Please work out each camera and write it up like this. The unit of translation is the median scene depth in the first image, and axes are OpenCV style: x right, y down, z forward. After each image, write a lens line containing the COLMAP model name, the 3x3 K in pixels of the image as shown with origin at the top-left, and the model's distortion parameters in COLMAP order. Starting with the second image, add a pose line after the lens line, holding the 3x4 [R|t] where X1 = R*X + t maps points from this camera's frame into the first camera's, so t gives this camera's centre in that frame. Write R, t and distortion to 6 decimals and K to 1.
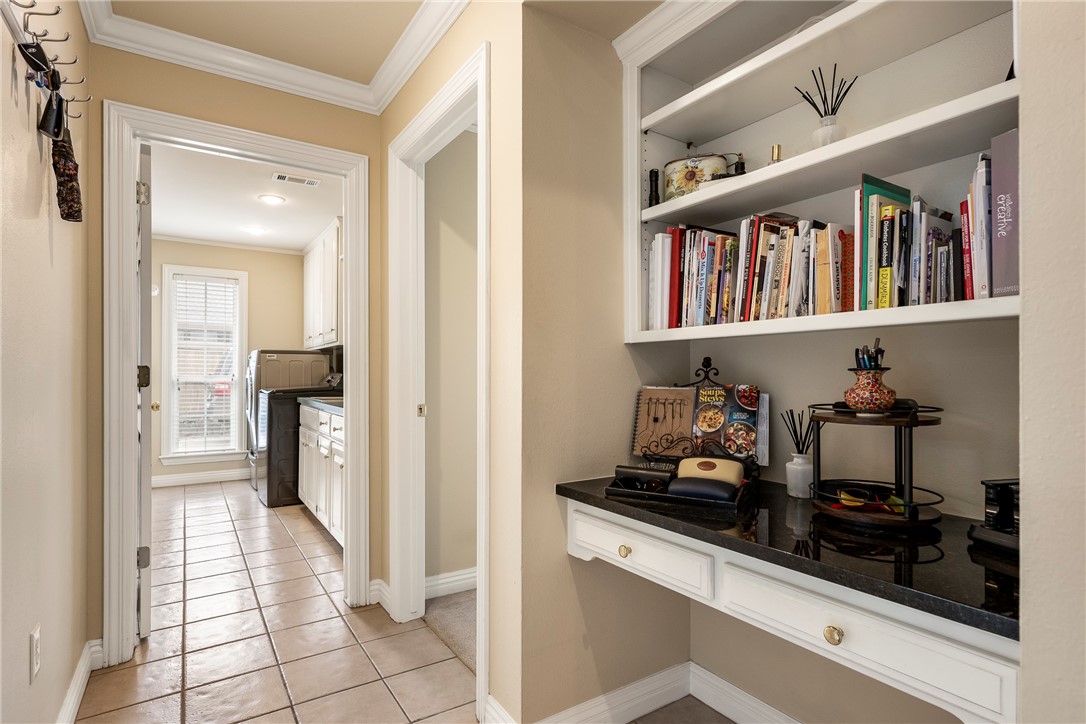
lens RADIAL K [[555.9, 0, 543.0], [0, 555.9, 362.0], [0, 0, 1]] dist [0.036694, 0.000108]
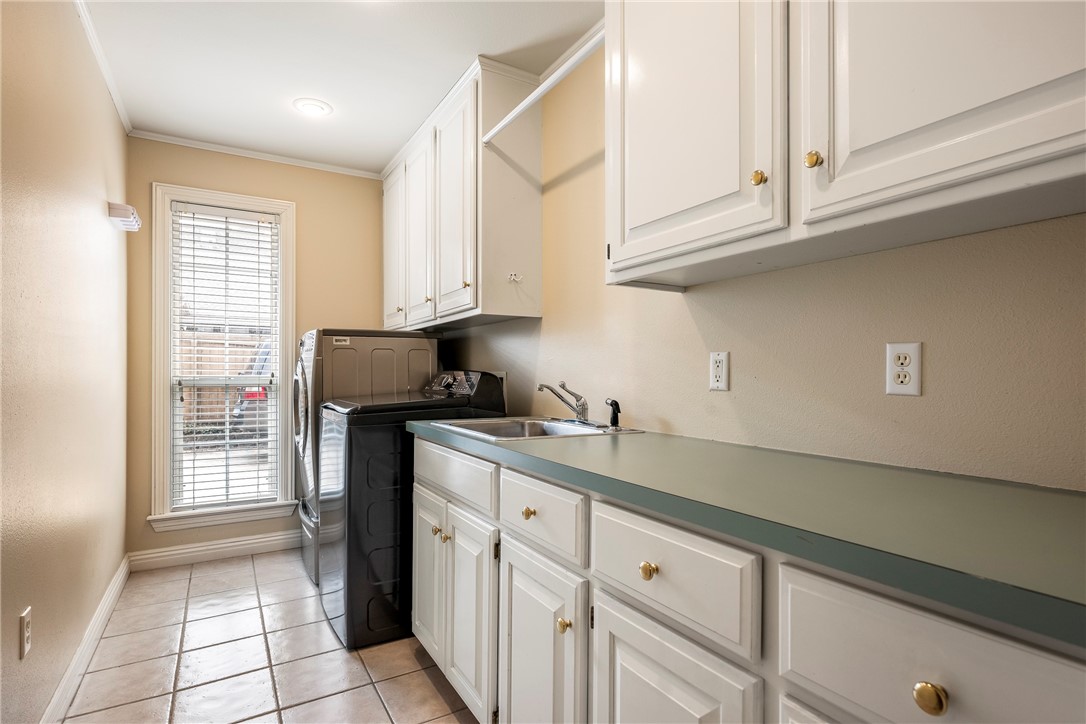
lens RADIAL K [[555.9, 0, 543.0], [0, 555.9, 362.0], [0, 0, 1]] dist [0.036694, 0.000108]
pose [[0.999080, -0.001876, -0.042848, -0.259857], [0.001927, 0.999997, 0.001159, 0.010669], [0.042845, -0.001241, 0.999081, 0.453547]]
